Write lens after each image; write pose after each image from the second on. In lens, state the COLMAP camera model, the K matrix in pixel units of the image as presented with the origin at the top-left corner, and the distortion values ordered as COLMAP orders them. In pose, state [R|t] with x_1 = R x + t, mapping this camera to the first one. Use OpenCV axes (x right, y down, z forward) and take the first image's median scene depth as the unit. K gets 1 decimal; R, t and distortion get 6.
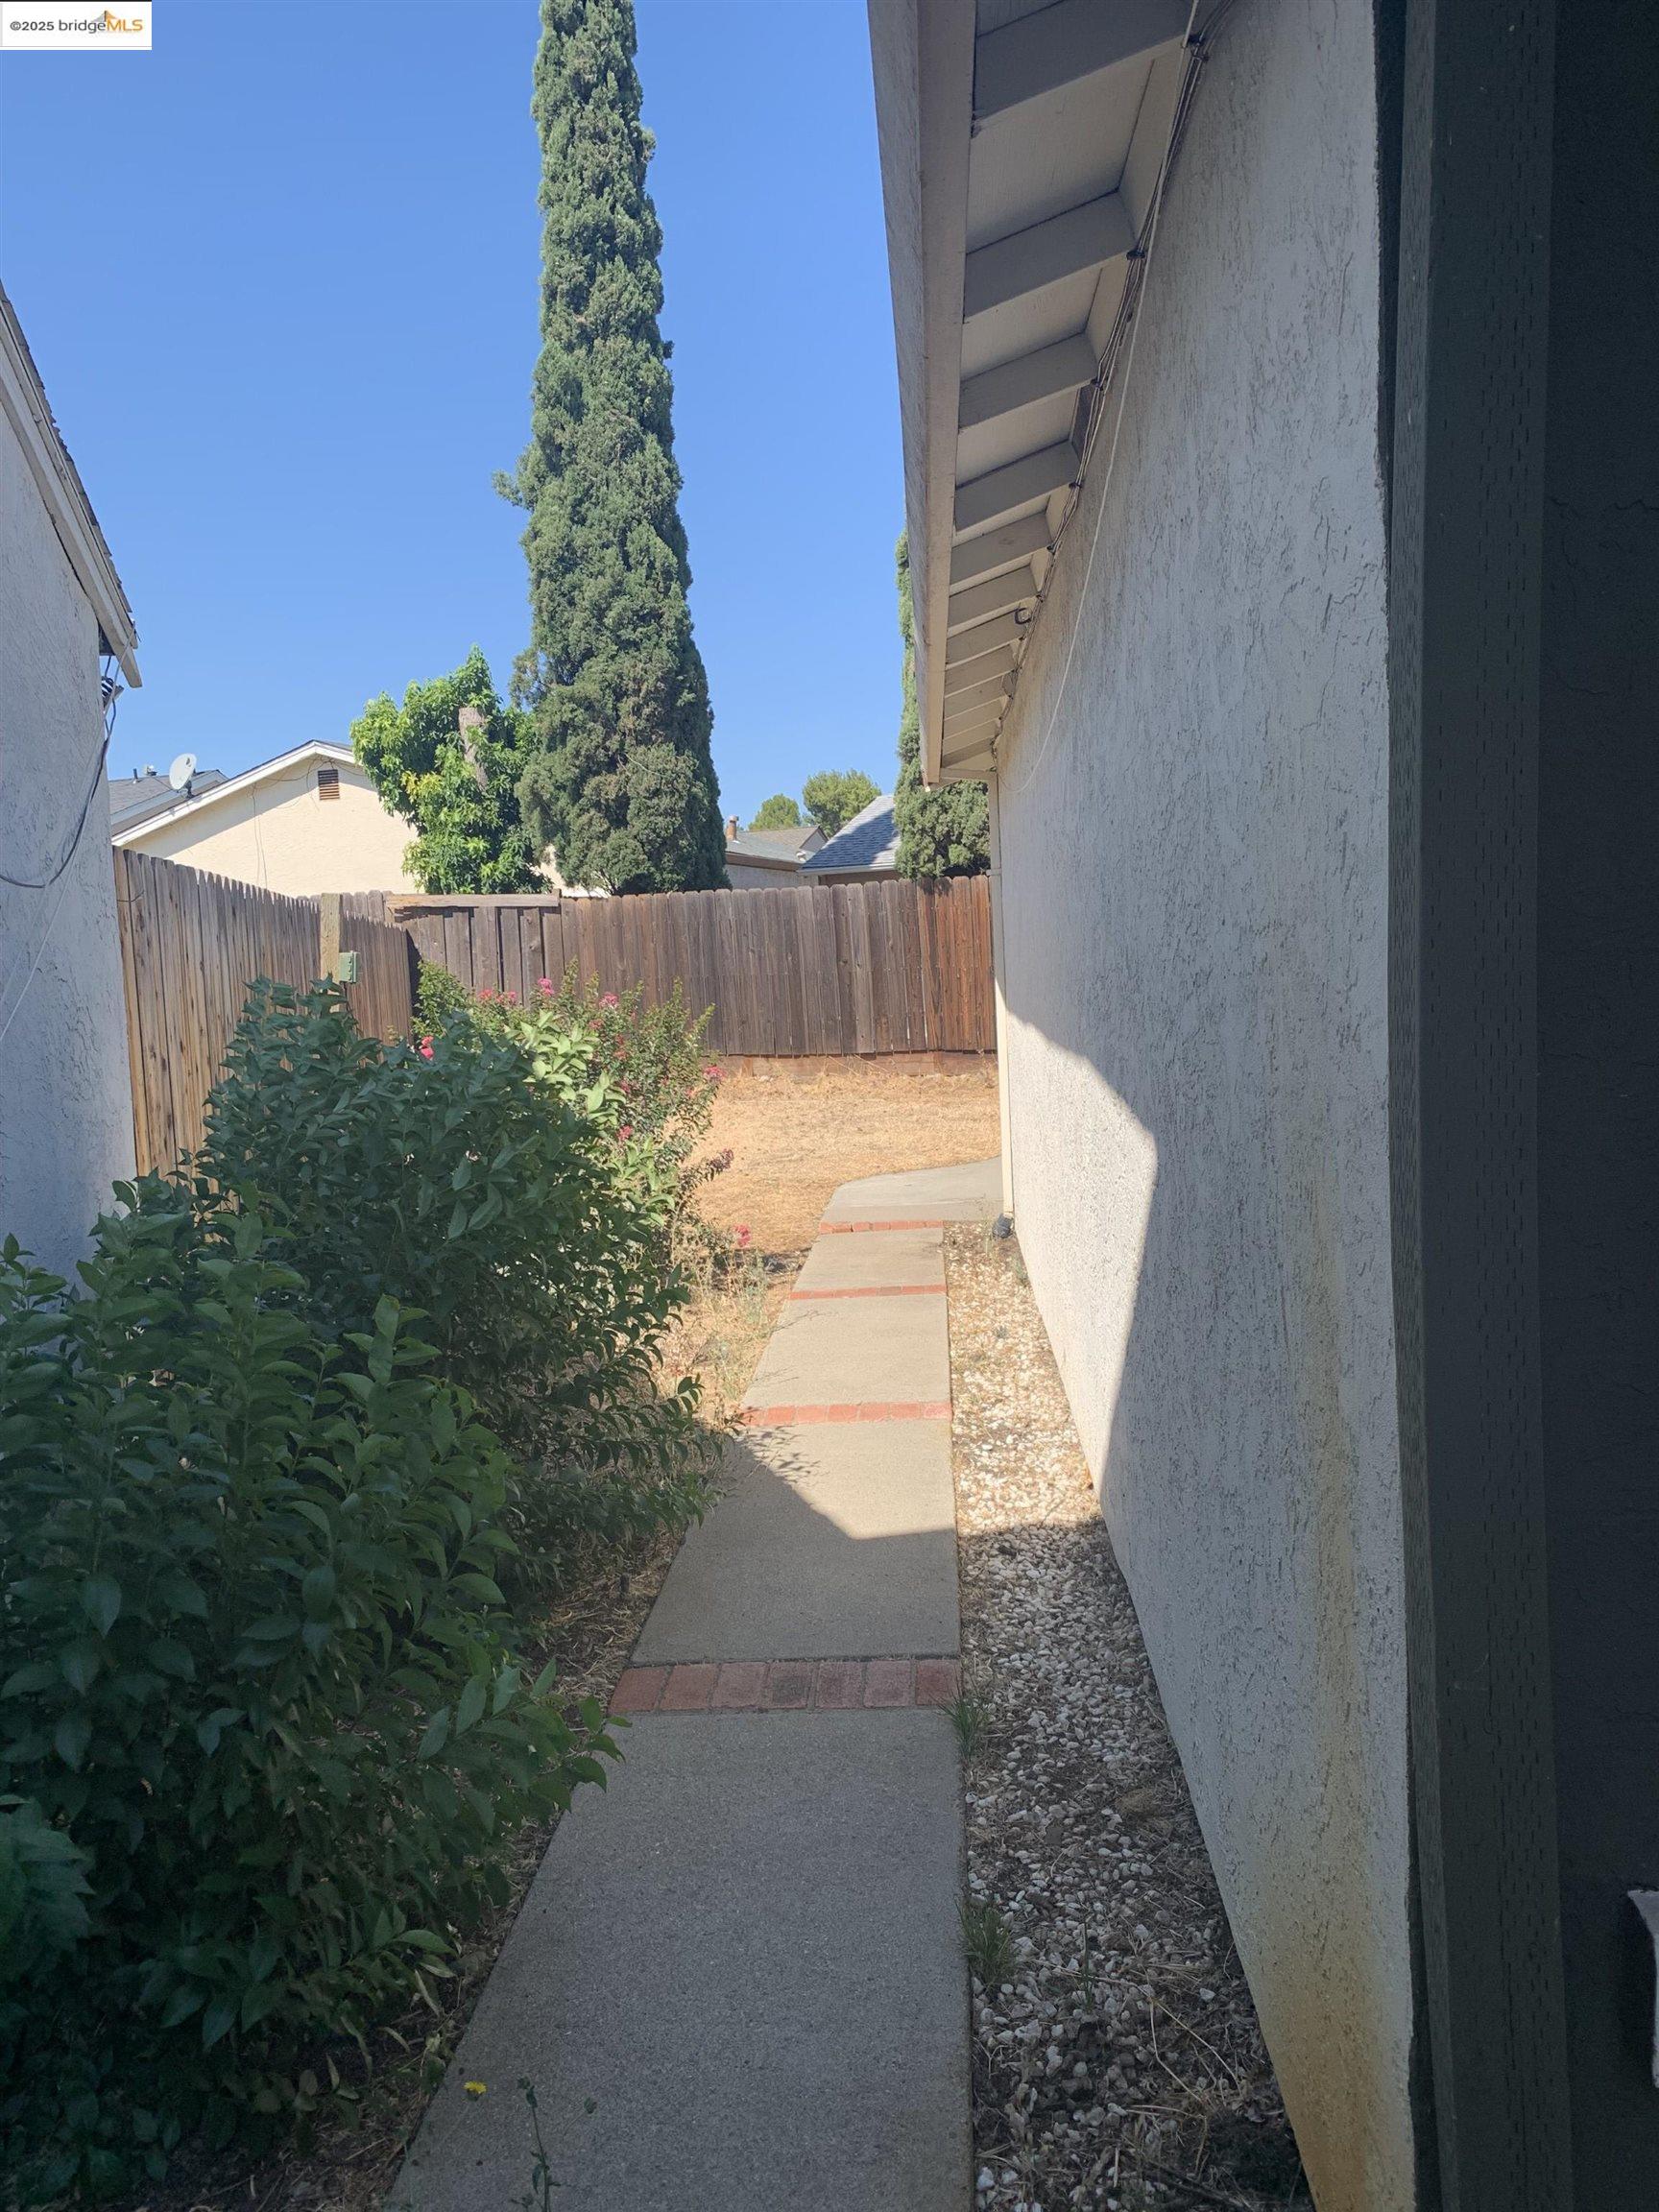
lens RADIAL K [[1679.8, 0, 829.5], [0, 1679.8, 1106.0], [0, 0, 1]] dist [0.040977, -0.183736]
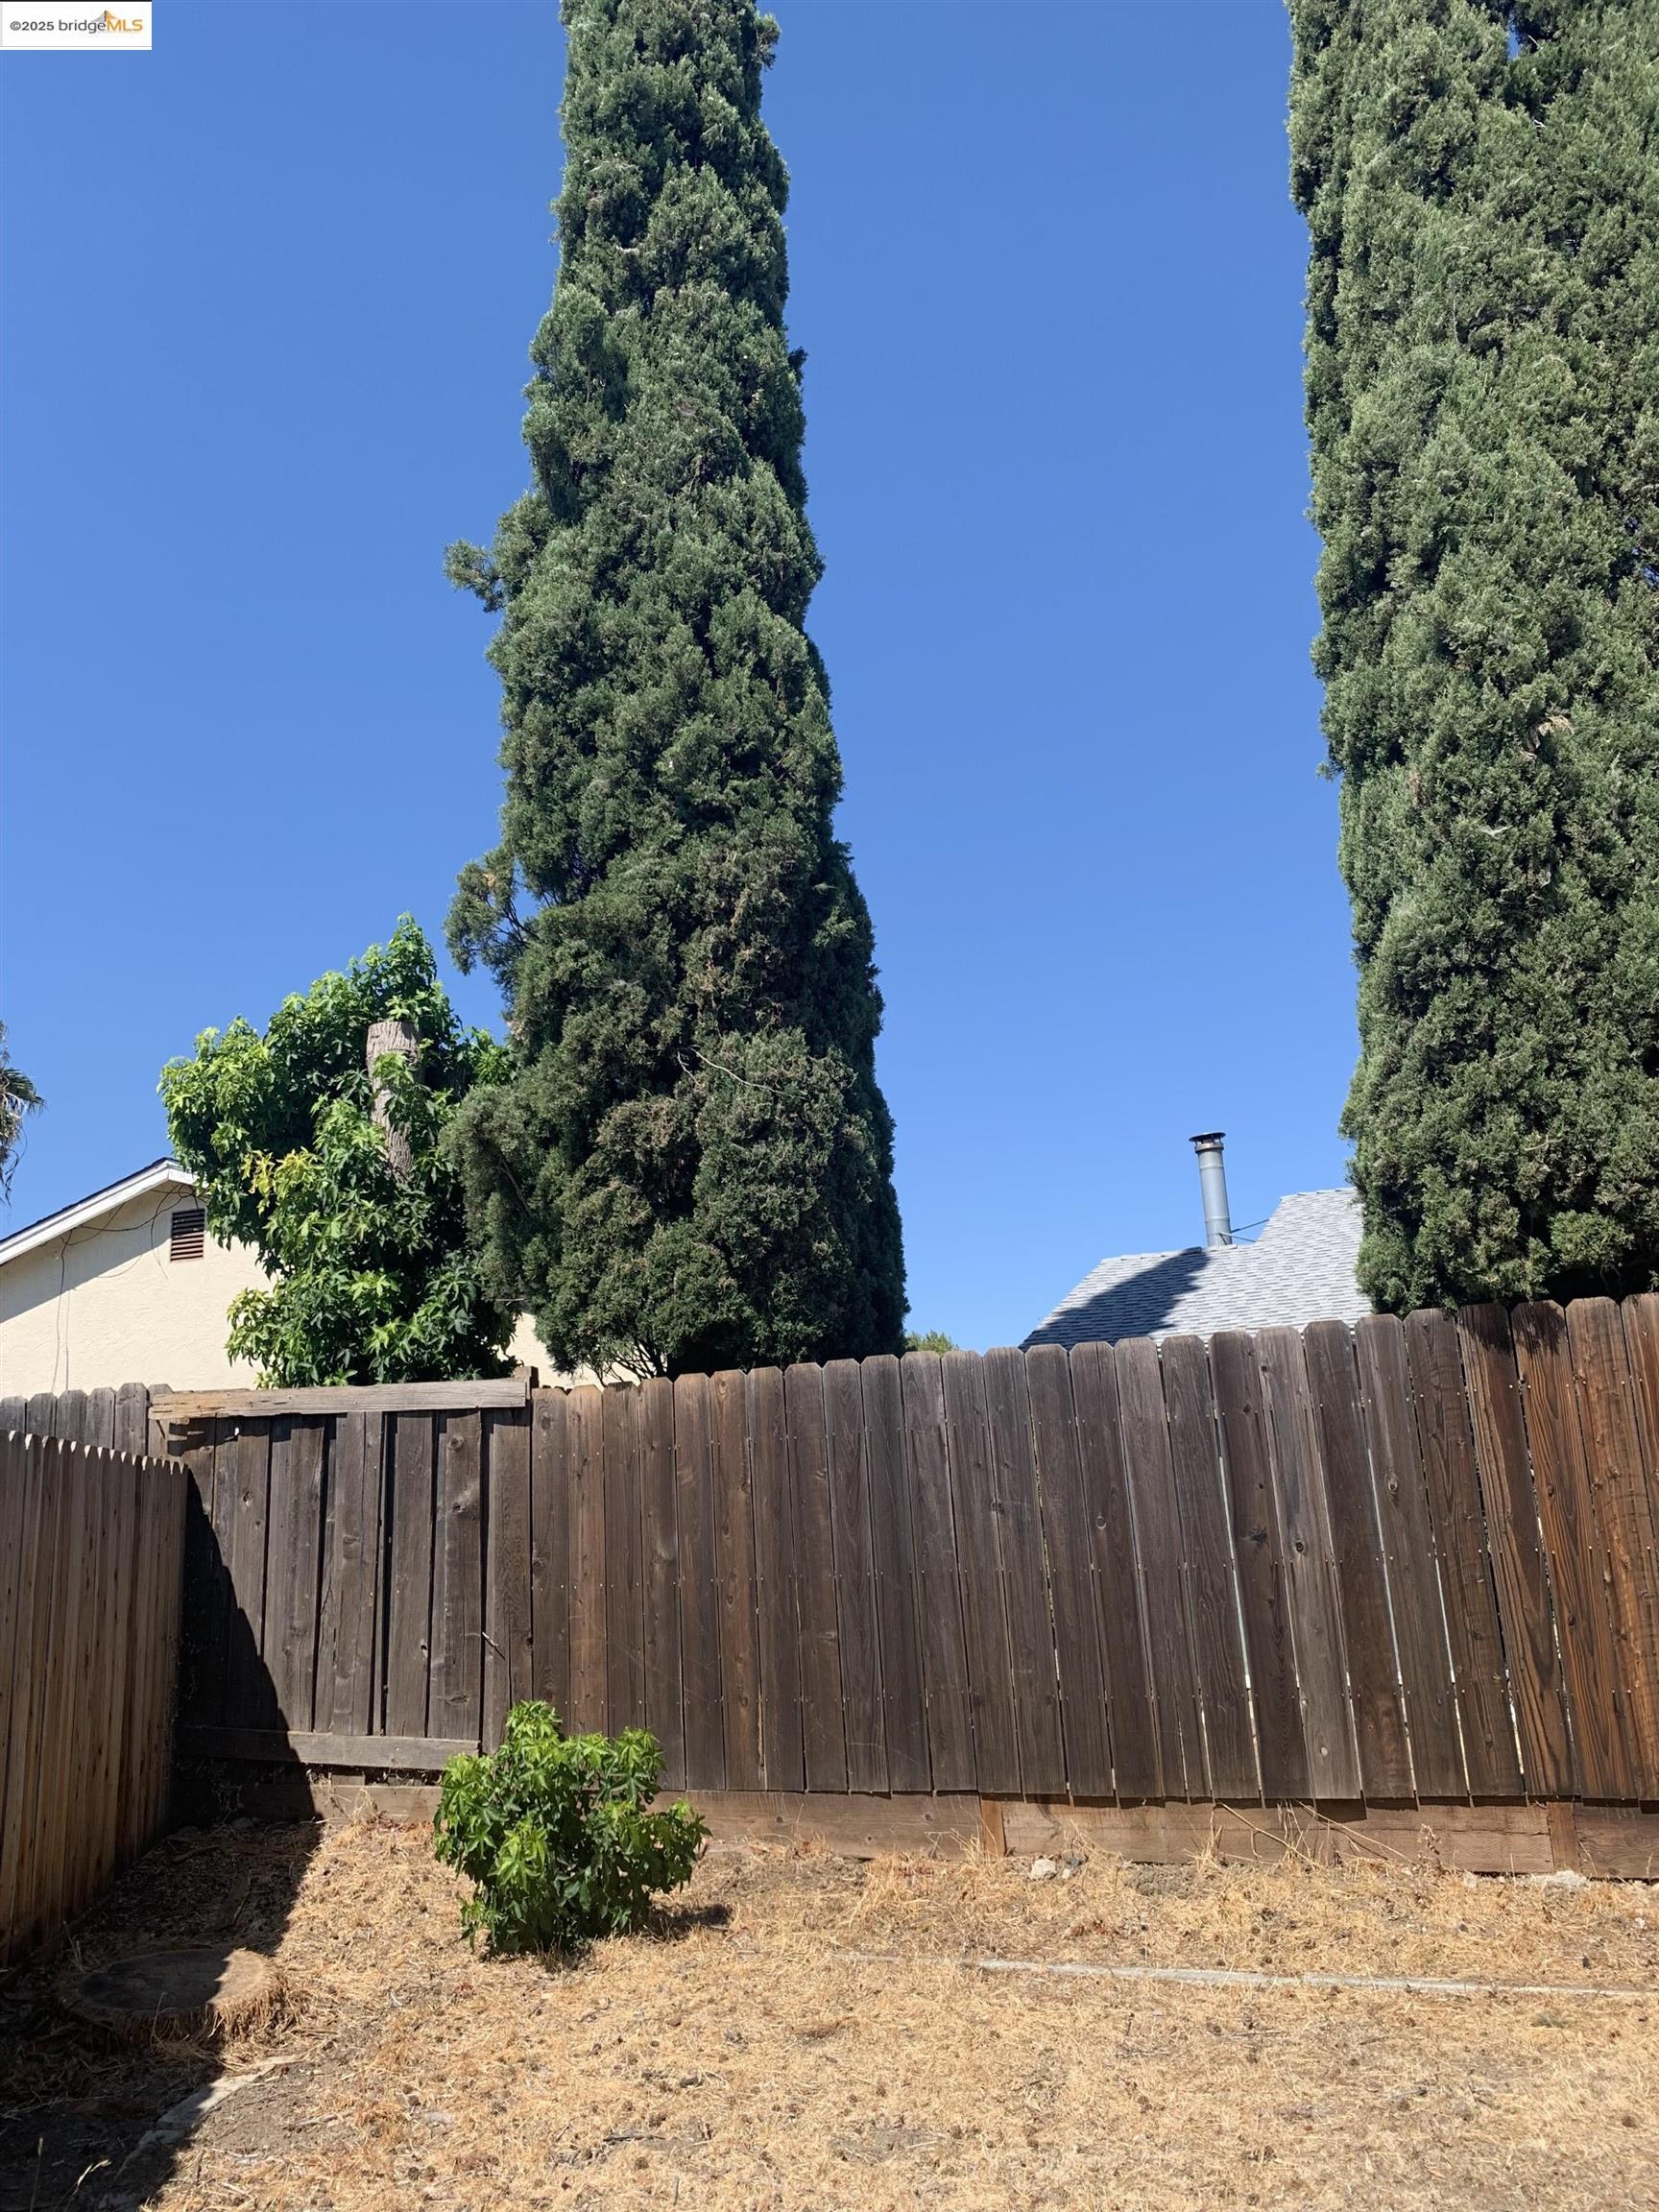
lens RADIAL K [[1697.1, 0, 875.0], [0, 1697.1, 1104.4], [0, 0, 1]] dist [0.117144, -0.190661]
pose [[0.999892, -0.007862, -0.012449, -0.068610], [0.003335, 0.944451, -0.328634, -0.049556], [0.014341, 0.328557, 0.944375, 0.585780]]
